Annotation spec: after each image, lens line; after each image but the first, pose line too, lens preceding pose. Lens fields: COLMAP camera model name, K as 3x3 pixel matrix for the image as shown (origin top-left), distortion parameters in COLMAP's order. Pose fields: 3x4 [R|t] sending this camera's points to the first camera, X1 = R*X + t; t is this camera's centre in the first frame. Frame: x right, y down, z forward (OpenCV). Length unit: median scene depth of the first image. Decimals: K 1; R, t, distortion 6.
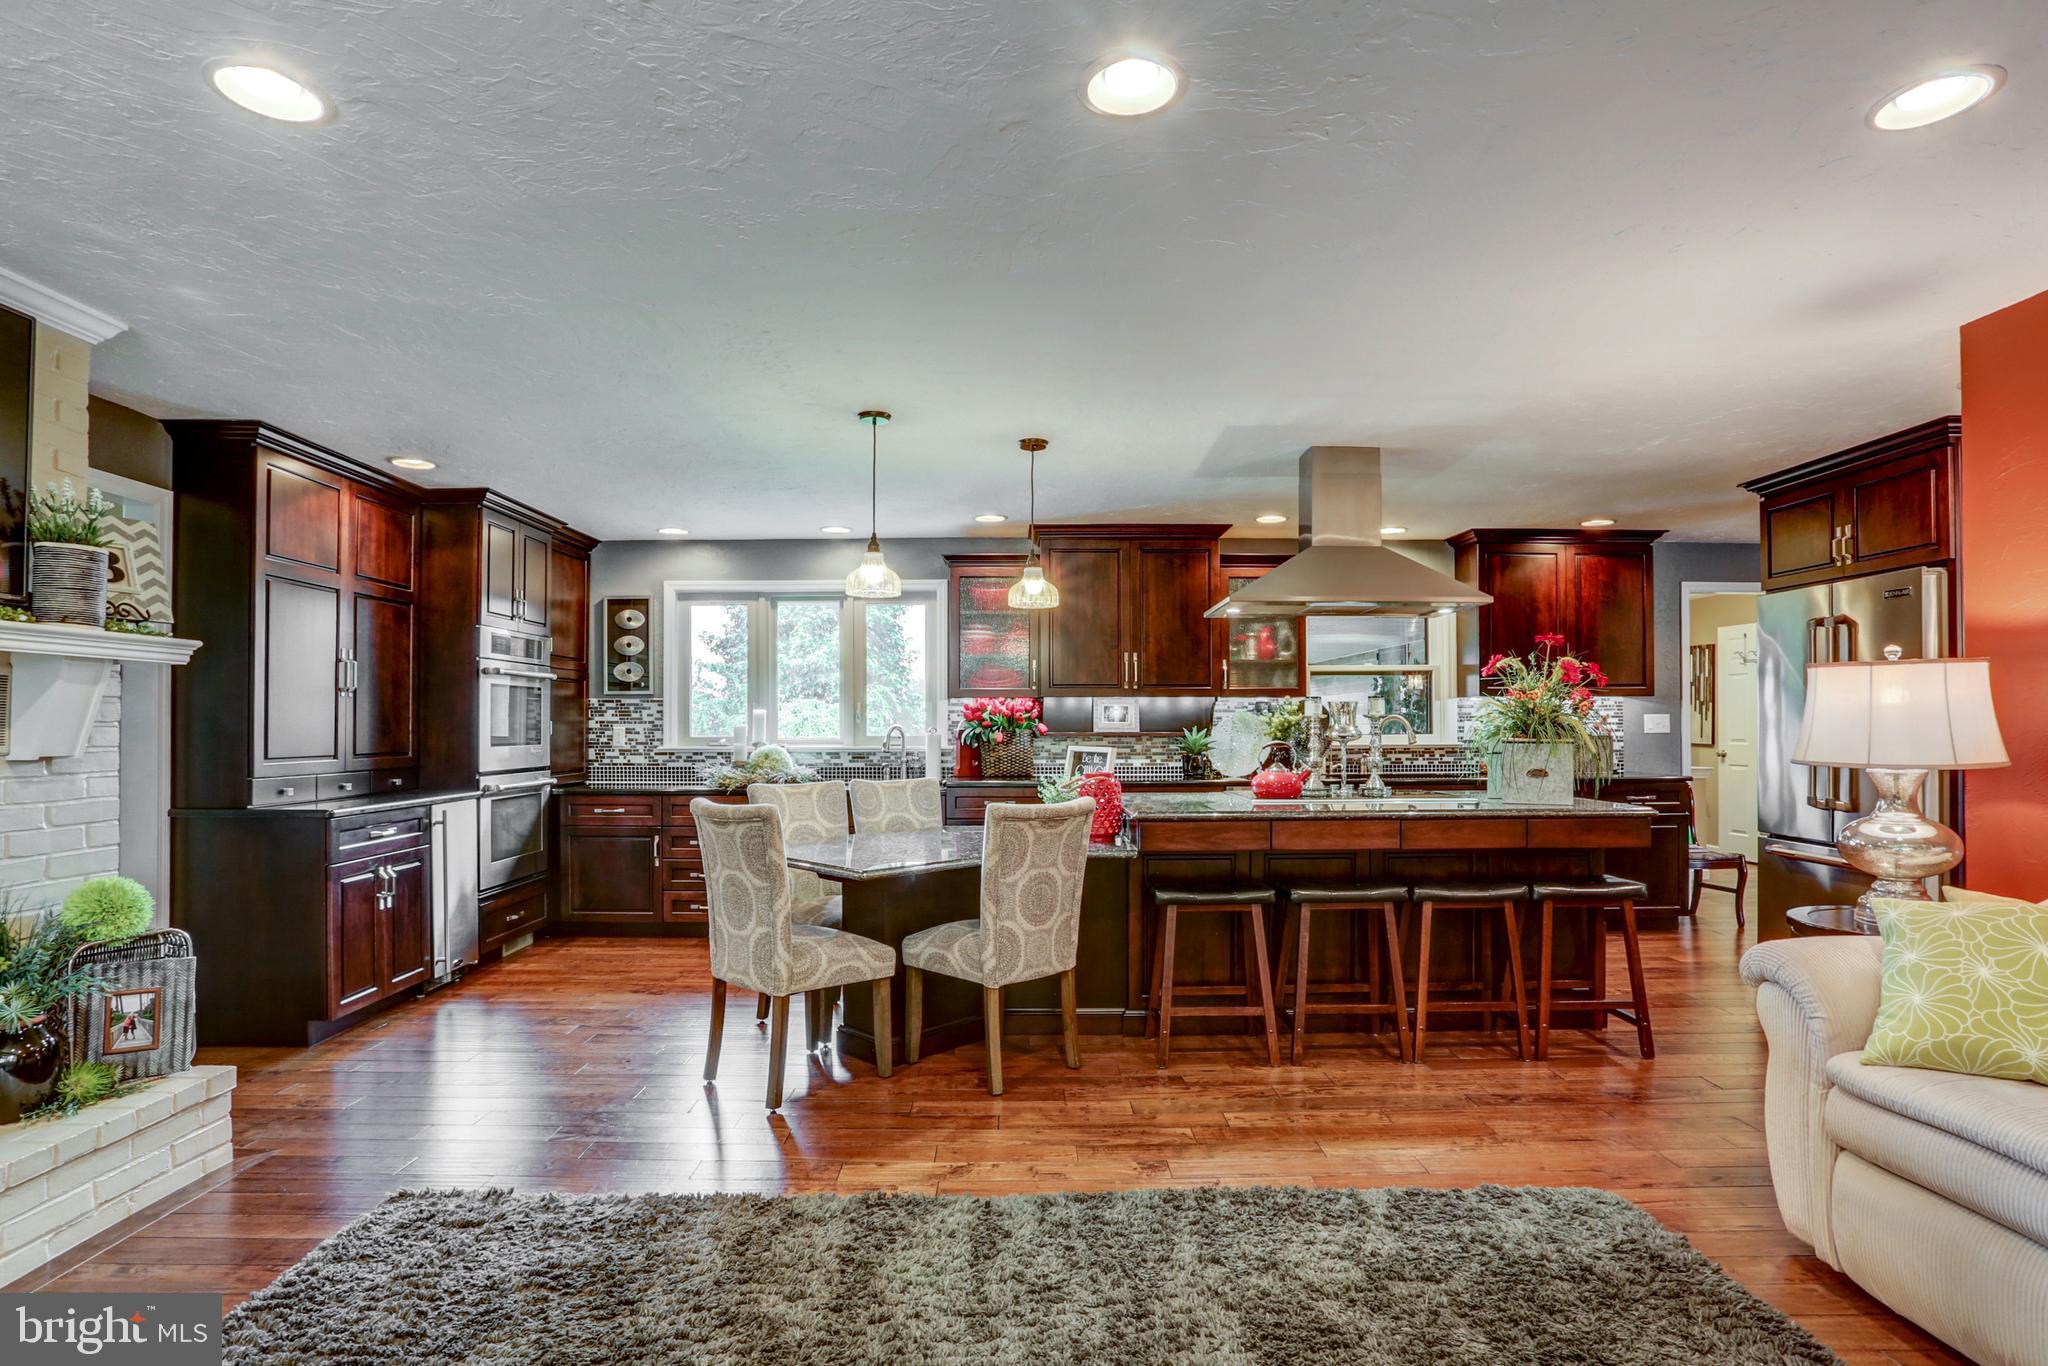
lens RADIAL K [[996.5, 0, 1024.1], [0, 996.5, 696.2], [0, 0, 1]] dist [-0.040937, 0.014098]
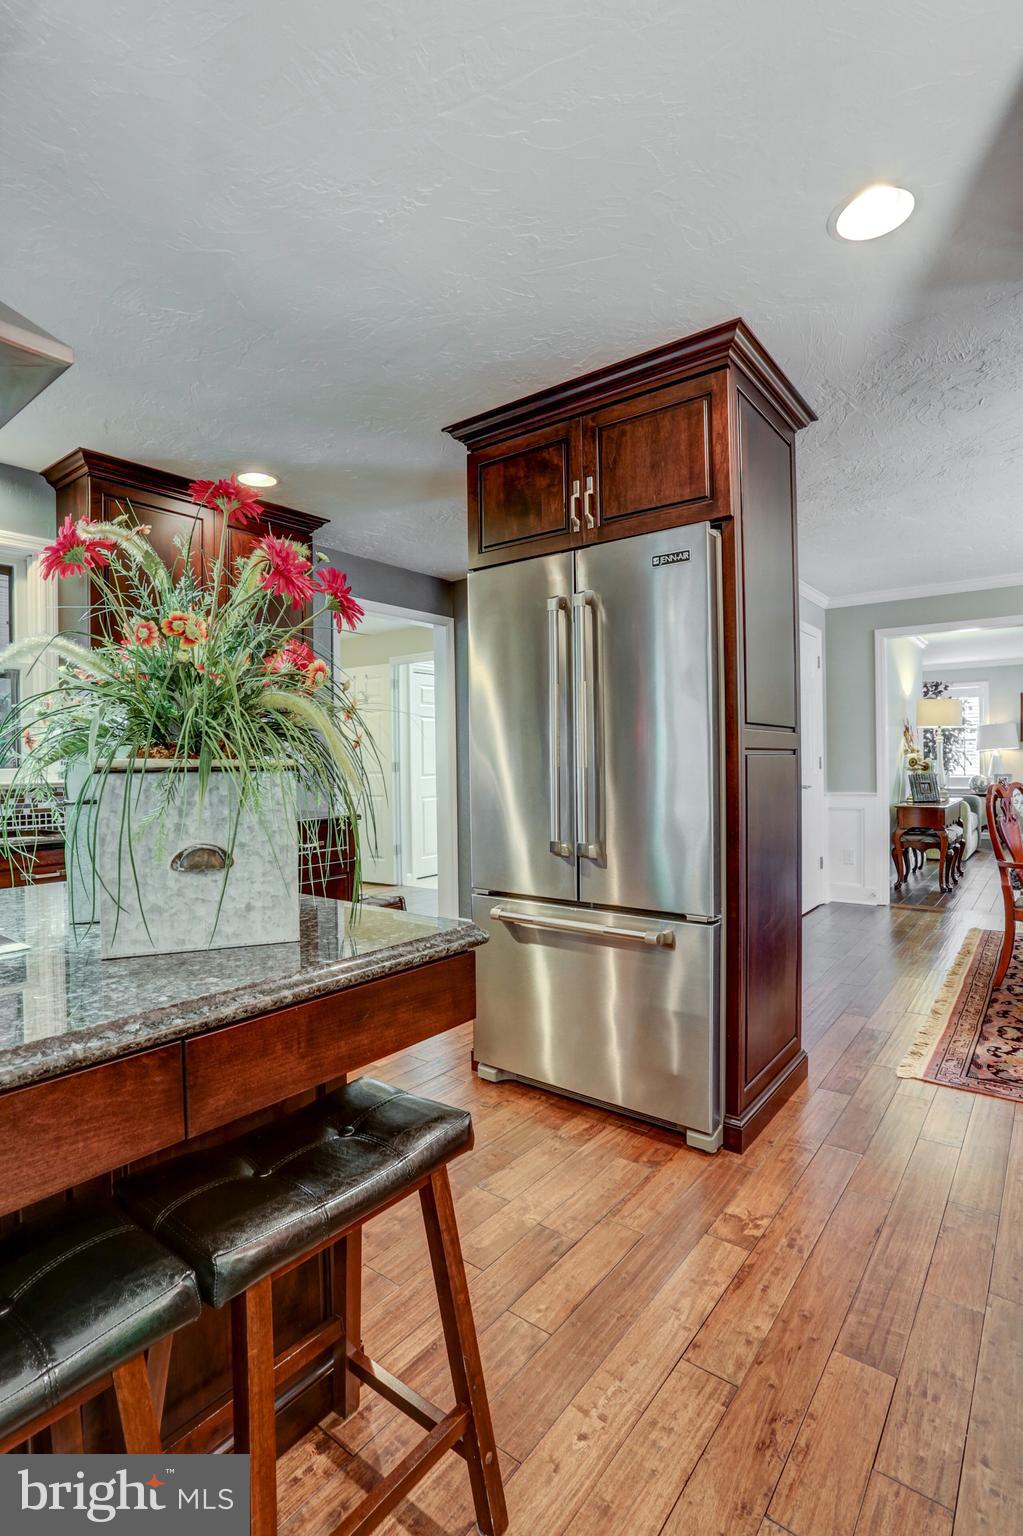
lens RADIAL K [[747.3, 0, 503.4], [0, 747.3, 765.7], [0, 0, 1]] dist [-0.040937, 0.014098]
pose [[0.611274, -0.009765, 0.791359, 0.377813], [-0.005173, 0.999853, 0.016334, 0.040334], [-0.791402, -0.014078, 0.611134, 0.754157]]
